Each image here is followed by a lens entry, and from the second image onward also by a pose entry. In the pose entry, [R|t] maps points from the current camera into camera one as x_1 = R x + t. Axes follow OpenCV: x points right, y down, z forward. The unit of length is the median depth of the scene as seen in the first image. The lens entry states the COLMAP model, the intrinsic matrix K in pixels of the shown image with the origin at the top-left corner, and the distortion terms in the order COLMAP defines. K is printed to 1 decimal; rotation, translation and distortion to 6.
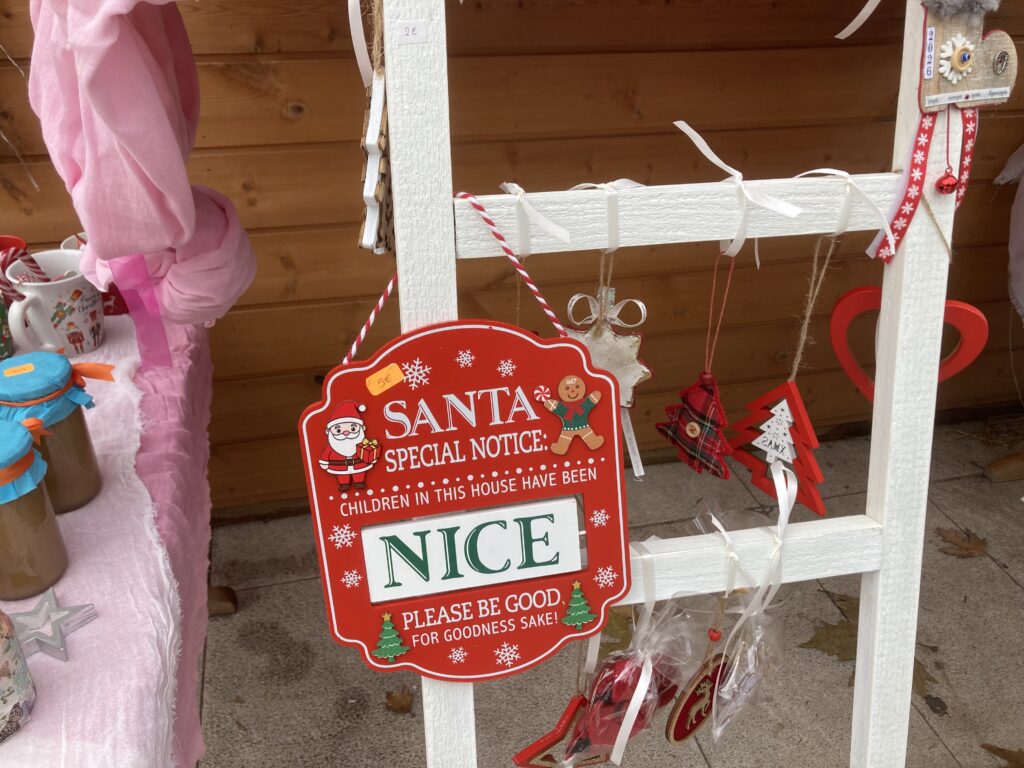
lens RADIAL K [[826.0, 0, 524.2], [0, 826.0, 383.7], [0, 0, 1]] dist [0.064666, -0.064192]
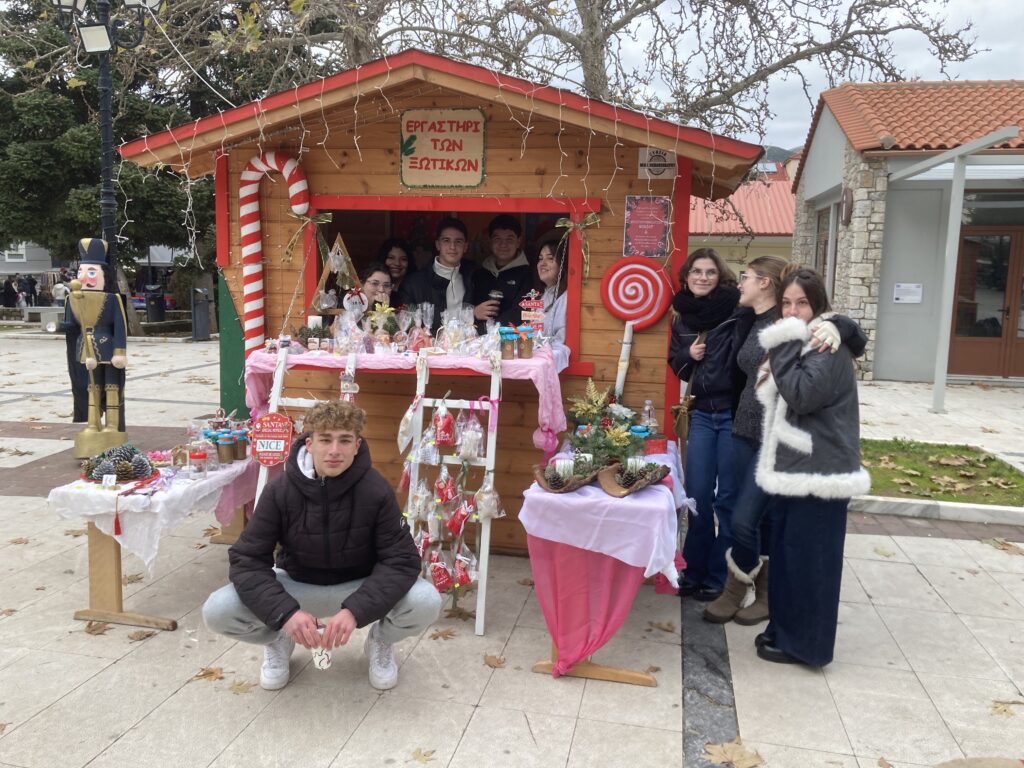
lens RADIAL K [[830.4, 0, 512.5], [0, 830.4, 388.9], [0, 0, 1]] dist [0.055943, -0.051931]
pose [[0.898397, 0.055977, -0.435602, 4.615772], [-0.231989, 0.902664, -0.362463, 1.770755], [0.372912, 0.426691, 0.823937, -4.063804]]
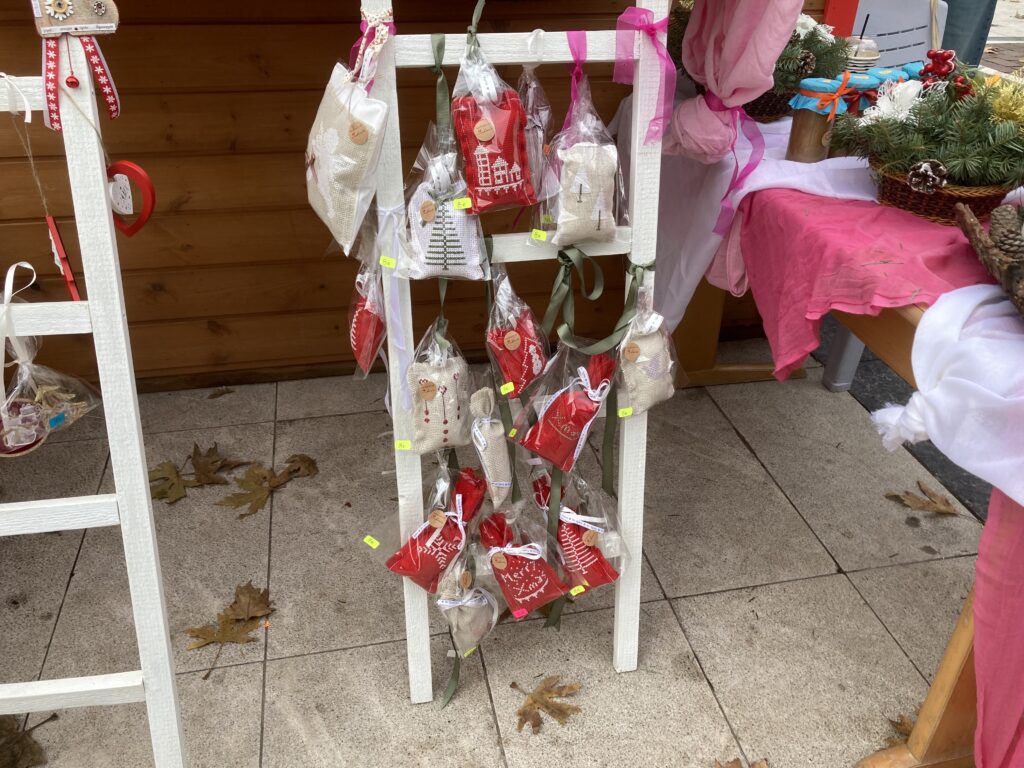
lens RADIAL K [[826.0, 0, 524.2], [0, 826.0, 383.7], [0, 0, 1]] dist [0.064666, -0.064192]
pose [[0.998926, 0.014259, -0.044076, 1.497346], [-0.014165, 0.999897, 0.002460, 0.344994], [0.044107, -0.001833, 0.999025, -0.624203]]
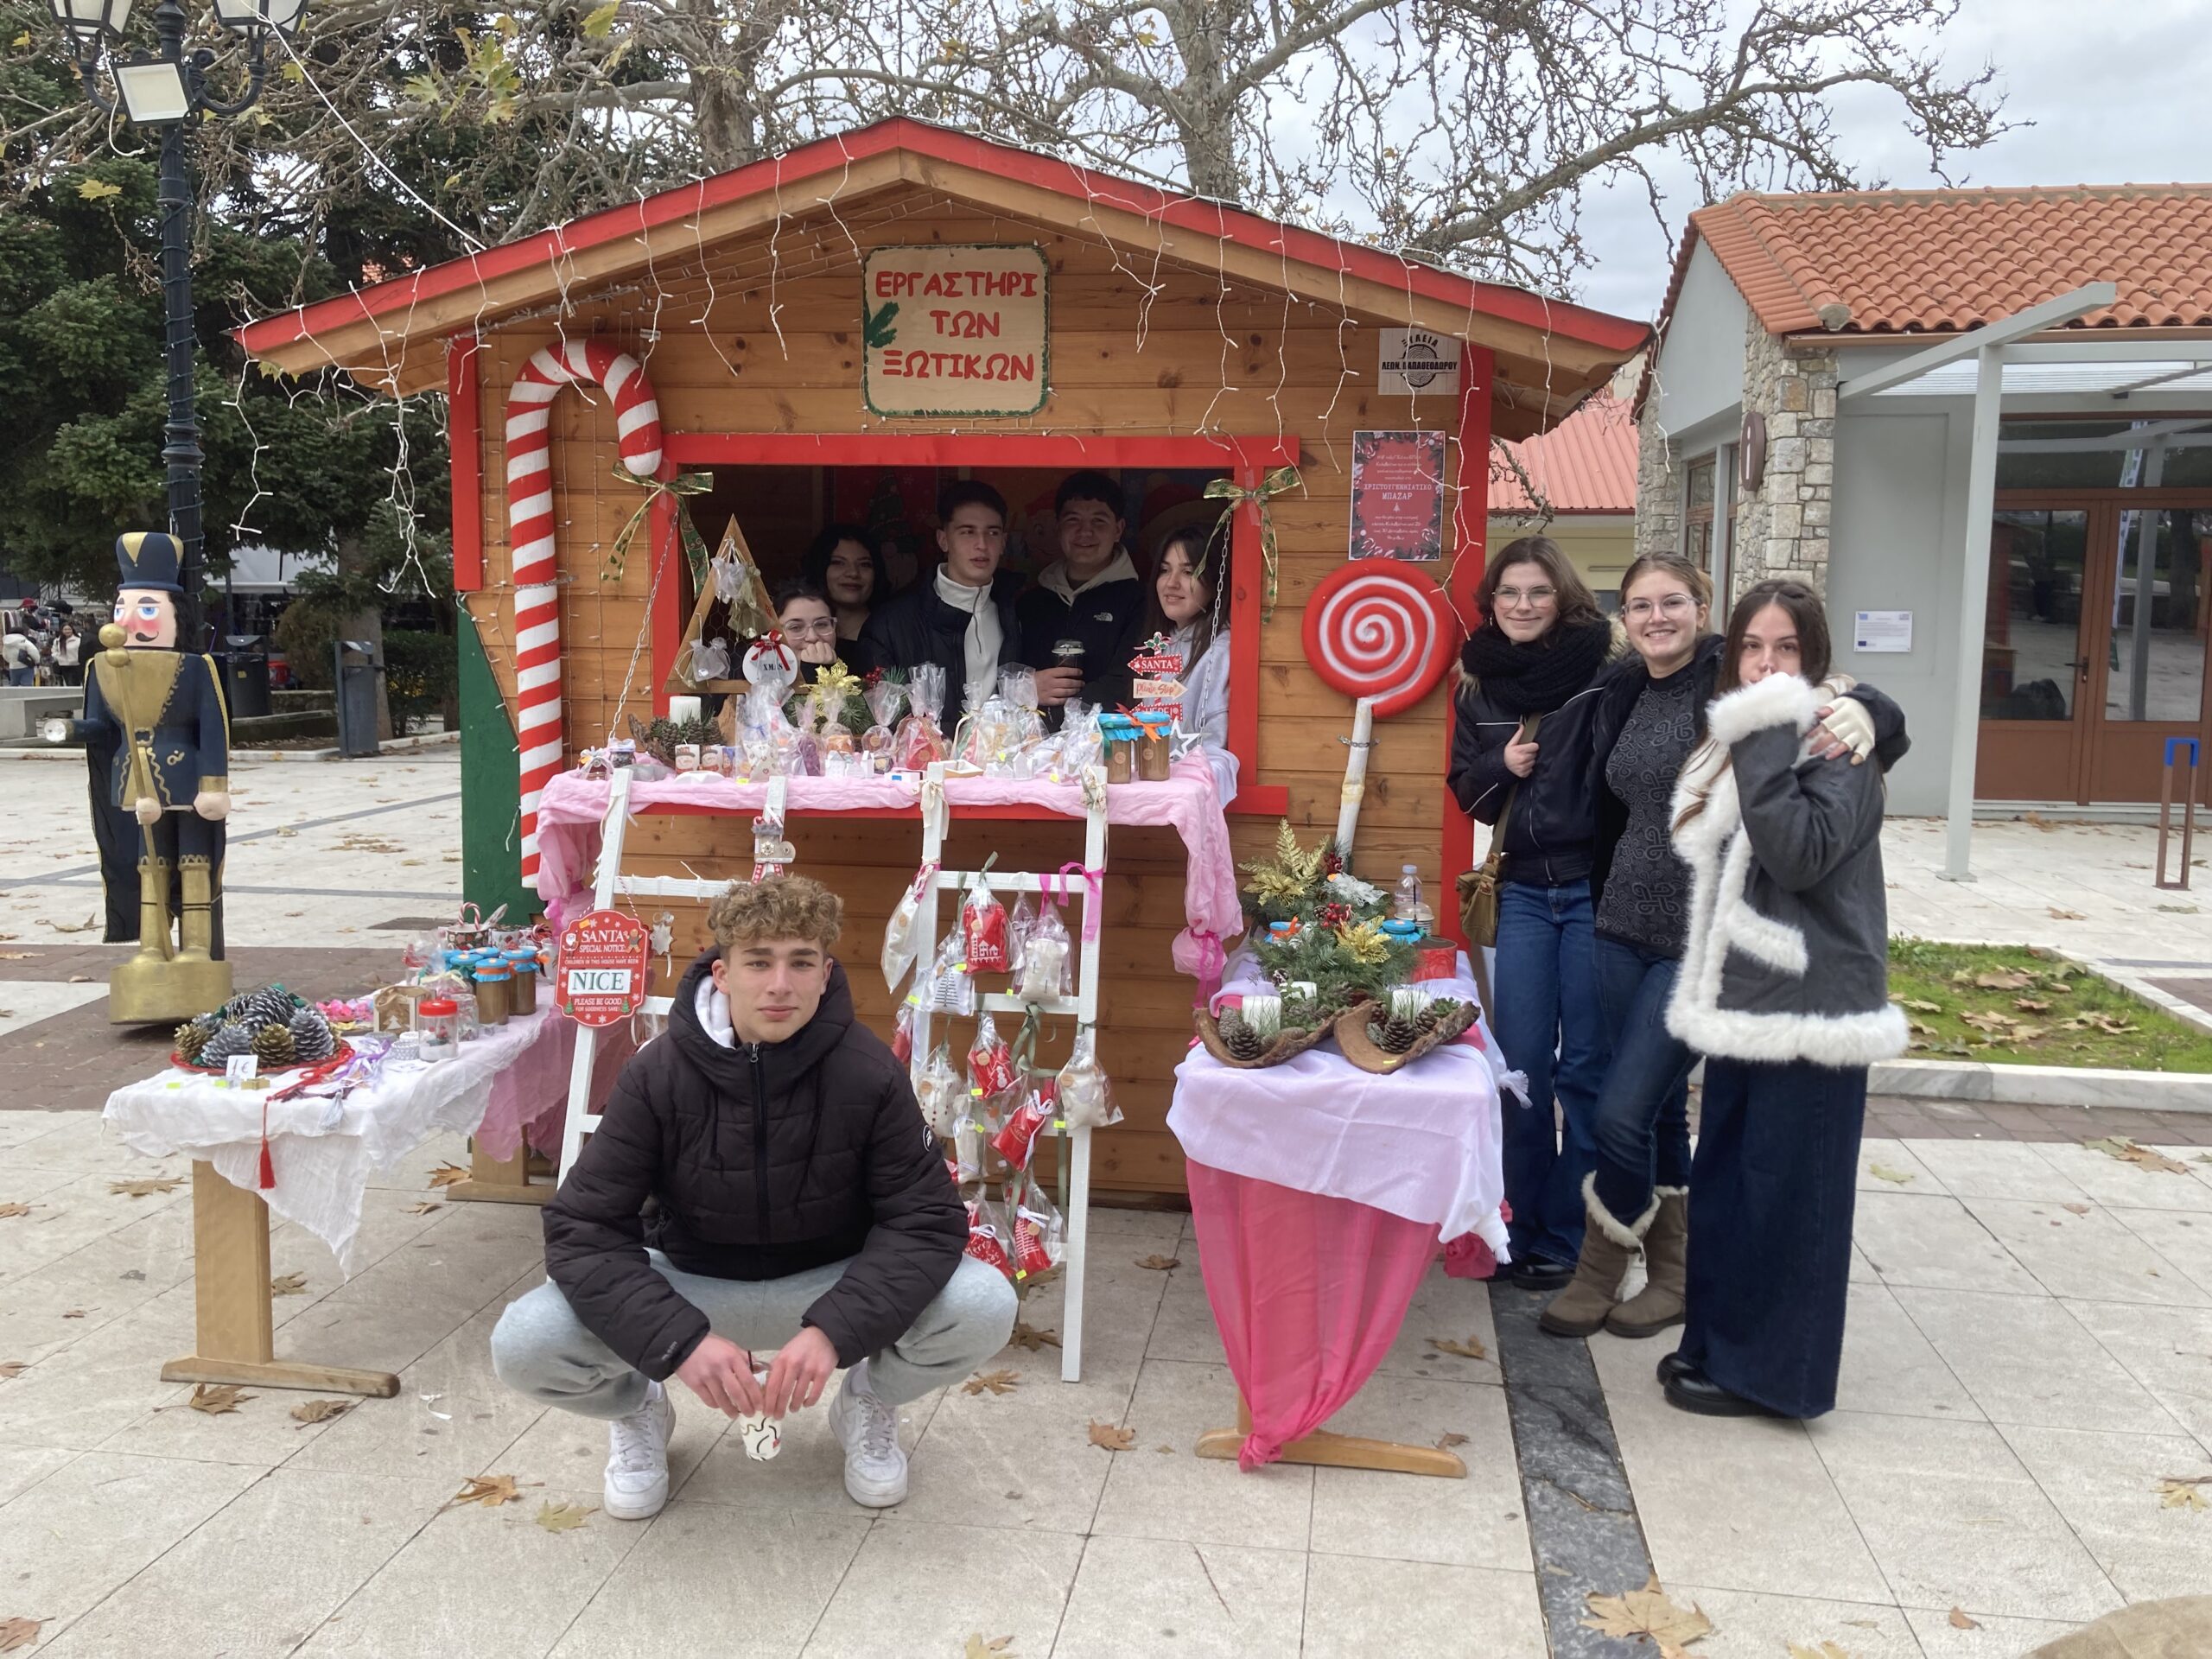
lens RADIAL K [[1784.2, 0, 1132.4], [0, 1784.2, 828.9], [0, 0, 1]] dist [0.064666, -0.064192]
pose [[0.923618, 0.033478, -0.381849, 4.267071], [-0.191610, 0.903109, -0.384290, 1.850451], [0.331986, 0.428104, 0.840543, -4.191808]]
